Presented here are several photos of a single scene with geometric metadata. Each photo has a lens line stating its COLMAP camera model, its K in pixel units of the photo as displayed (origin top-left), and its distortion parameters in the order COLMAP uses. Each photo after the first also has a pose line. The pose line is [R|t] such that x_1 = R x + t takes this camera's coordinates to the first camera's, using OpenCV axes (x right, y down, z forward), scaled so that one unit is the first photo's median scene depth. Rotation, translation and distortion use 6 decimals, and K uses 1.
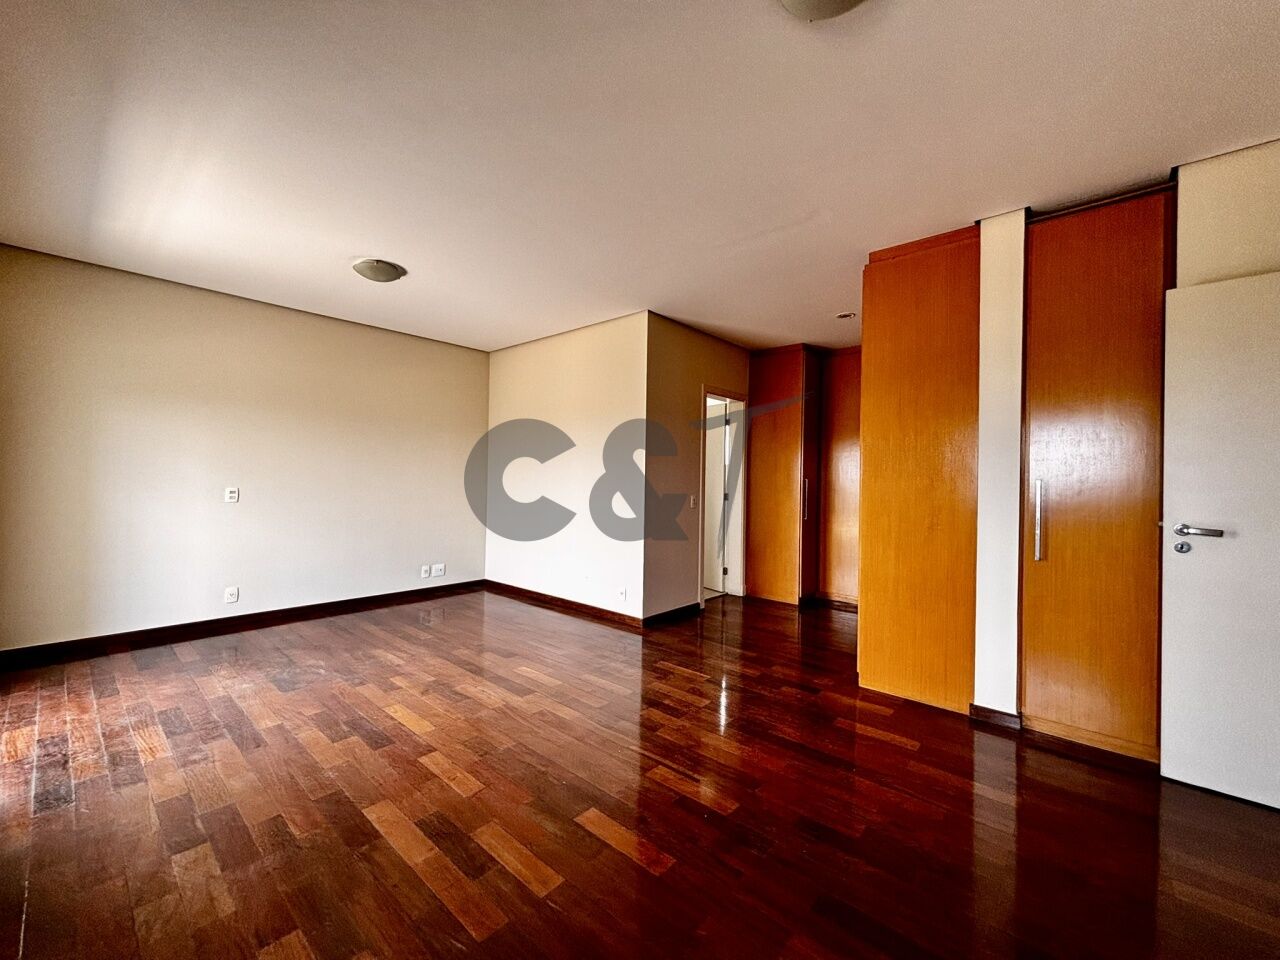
lens RADIAL K [[516.2, 0, 632.2], [0, 516.2, 478.7], [0, 0, 1]] dist [0.001486, 0.000300]
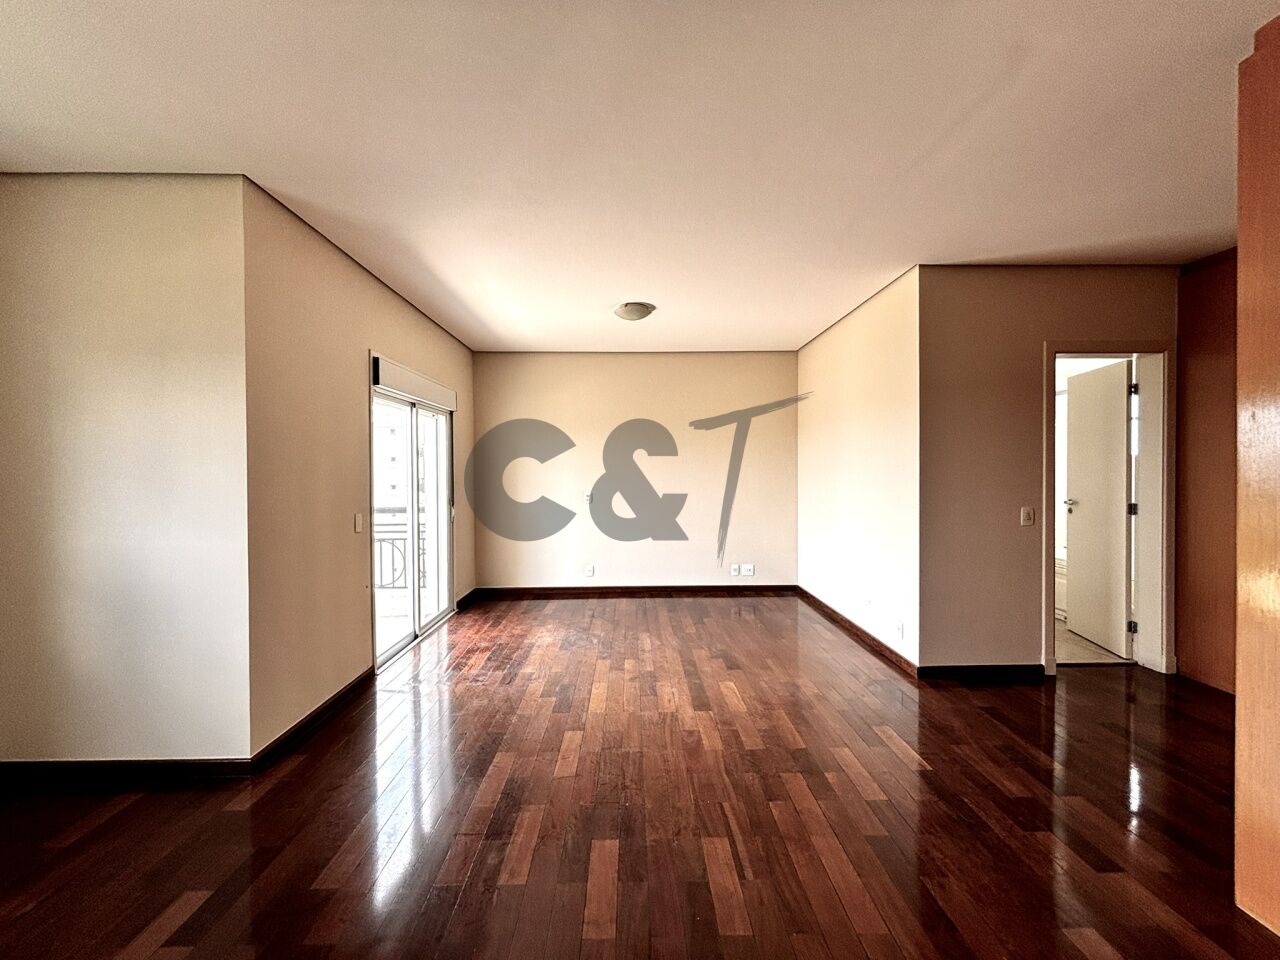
lens RADIAL K [[512.7, 0, 635.3], [0, 512.7, 482.3], [0, 0, 1]] dist [0.009611, -0.000296]
pose [[0.682995, -0.004882, -0.730406, 0.376468], [0.020093, 0.999725, 0.012106, -0.028960], [0.730146, -0.022944, 0.682906, 0.212942]]
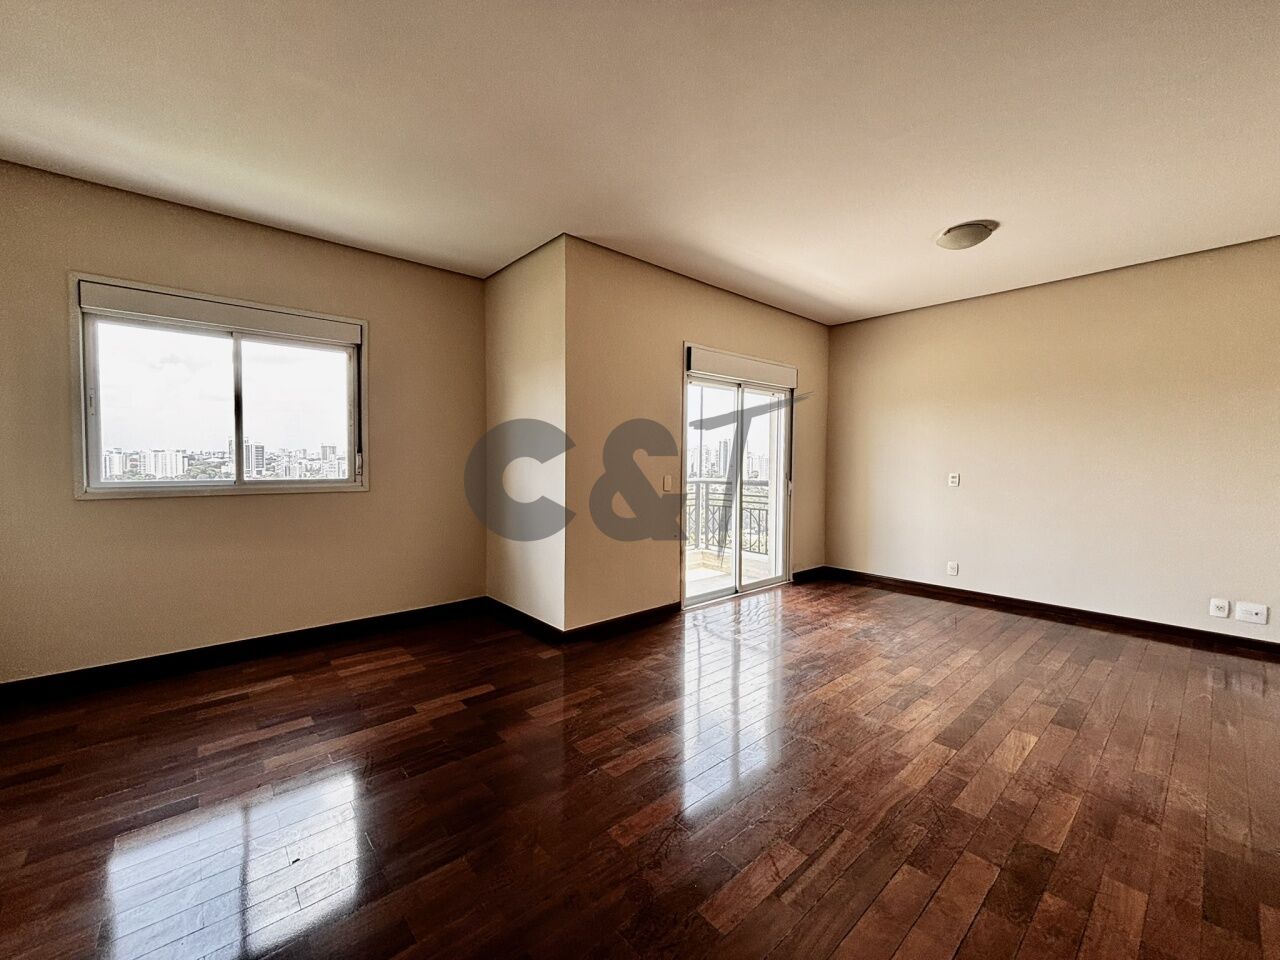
lens RADIAL K [[512.4, 0, 647.8], [0, 512.4, 476.8], [0, 0, 1]] dist [0.009087, 0.000124]
pose [[-0.093216, 0.014818, -0.995536, 0.507554], [-0.006443, 0.999859, 0.015486, 0.014880], [0.995625, 0.007857, -0.093107, 0.554684]]
